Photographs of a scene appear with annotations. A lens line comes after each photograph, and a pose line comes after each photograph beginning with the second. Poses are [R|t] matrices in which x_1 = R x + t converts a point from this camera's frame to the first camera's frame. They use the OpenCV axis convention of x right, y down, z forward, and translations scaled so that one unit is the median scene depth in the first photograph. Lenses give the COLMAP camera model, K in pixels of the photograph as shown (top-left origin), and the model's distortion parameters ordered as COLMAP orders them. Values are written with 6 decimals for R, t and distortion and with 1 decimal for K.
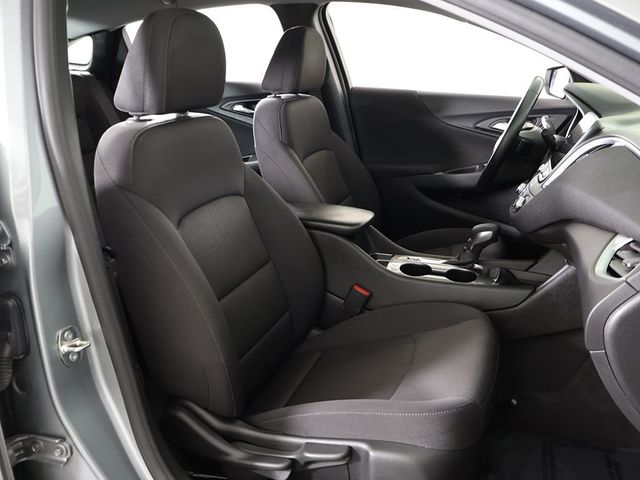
lens RADIAL K [[606.6, 0, 320.0], [0, 606.6, 240.0], [0, 0, 1]] dist [-0.009772, -0.001221]
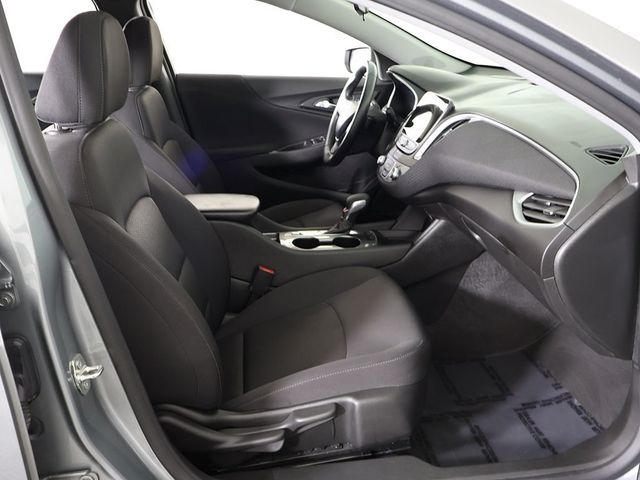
lens RADIAL K [[606.6, 0, 320.0], [0, 606.6, 240.0], [0, 0, 1]] dist [-0.009772, -0.001221]
pose [[0.901096, -0.152185, 0.406036, -0.293848], [0.133101, 0.988259, 0.075022, -0.039596], [-0.412686, -0.013558, 0.910773, -0.020250]]
